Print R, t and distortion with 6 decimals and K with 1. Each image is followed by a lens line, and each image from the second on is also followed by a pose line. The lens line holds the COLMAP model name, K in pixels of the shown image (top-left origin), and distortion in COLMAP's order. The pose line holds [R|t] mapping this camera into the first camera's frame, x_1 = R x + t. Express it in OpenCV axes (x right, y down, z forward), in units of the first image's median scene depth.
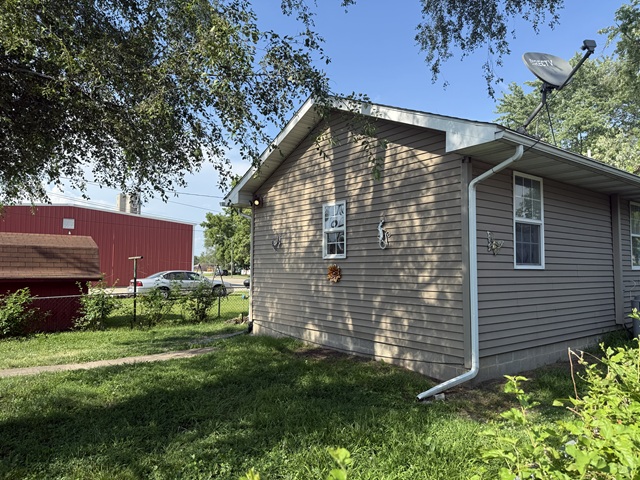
lens RADIAL K [[447.2, 0, 320.0], [0, 447.2, 240.0], [0, 0, 1]] dist [0.000711, -0.000790]
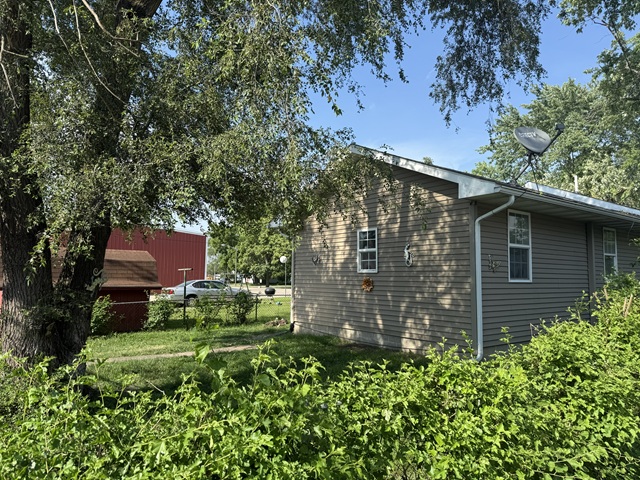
lens RADIAL K [[444.6, 0, 317.6], [0, 444.6, 243.8], [0, 0, 1]] dist [0.038976, -0.054642]
pose [[0.999992, 0.004044, 0.000579, -0.107079], [-0.004038, 0.999944, -0.009753, -0.027134], [-0.000618, 0.009750, 0.999952, -0.260961]]
